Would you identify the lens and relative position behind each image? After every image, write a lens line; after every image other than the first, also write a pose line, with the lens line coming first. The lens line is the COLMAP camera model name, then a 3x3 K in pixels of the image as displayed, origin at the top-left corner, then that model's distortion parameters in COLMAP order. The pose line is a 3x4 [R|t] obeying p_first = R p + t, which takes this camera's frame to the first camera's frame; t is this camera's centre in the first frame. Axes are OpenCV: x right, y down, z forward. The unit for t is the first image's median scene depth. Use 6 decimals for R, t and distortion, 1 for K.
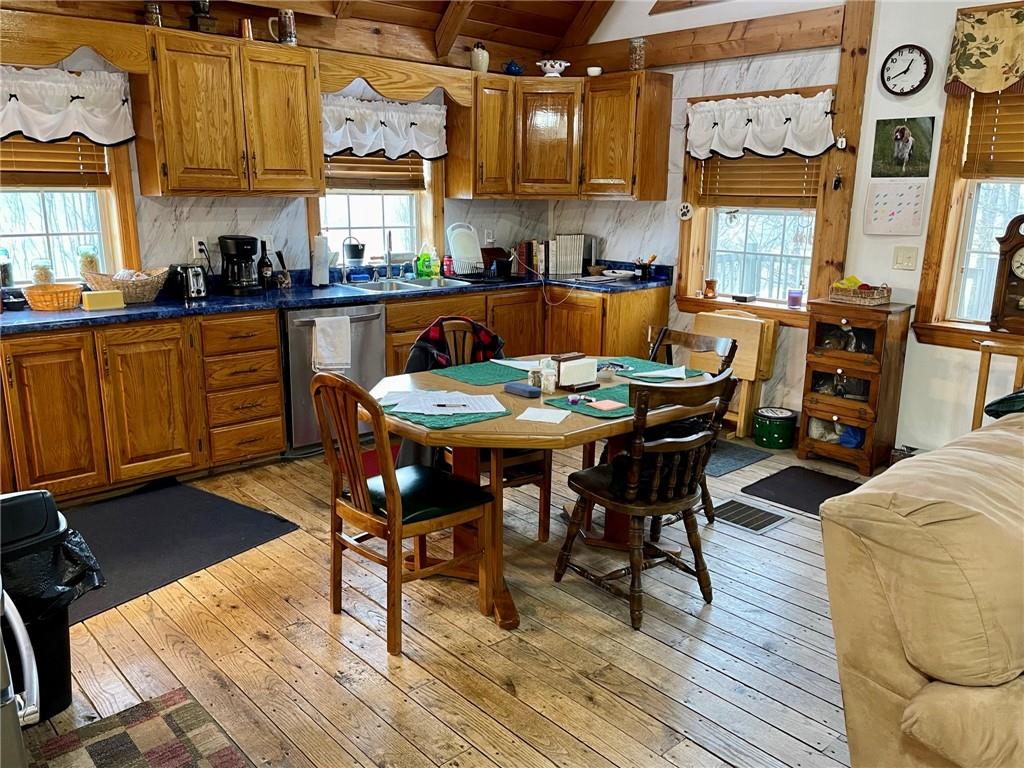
lens RADIAL K [[814.1, 0, 512.0], [0, 814.1, 384.0], [0, 0, 1]] dist [0.081190, -0.110758]
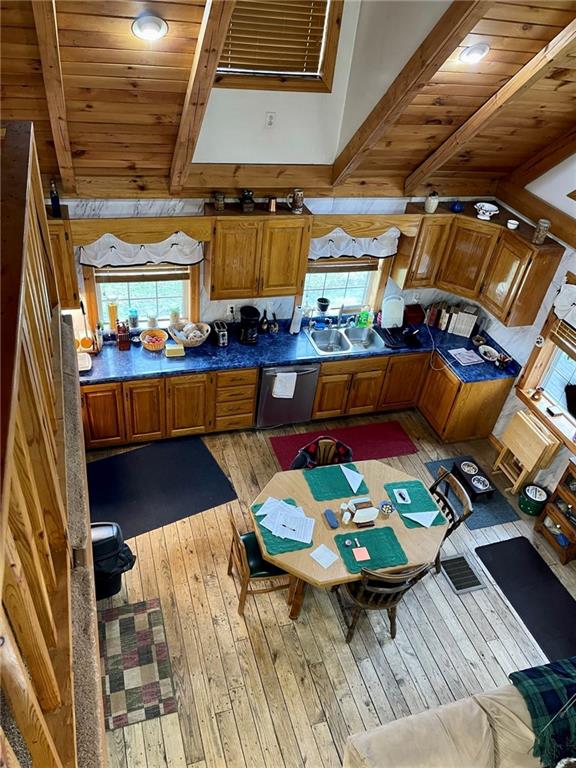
lens RADIAL K [[576.2, 0, 288.0], [0, 576.2, 384.0], [0, 0, 1]] dist [0.054359, 0.000359]
pose [[0.907586, 0.317975, -0.274189, 0.138985], [-0.188452, 0.892067, 0.410735, -0.590181], [0.375199, -0.321106, 0.869550, -0.111372]]
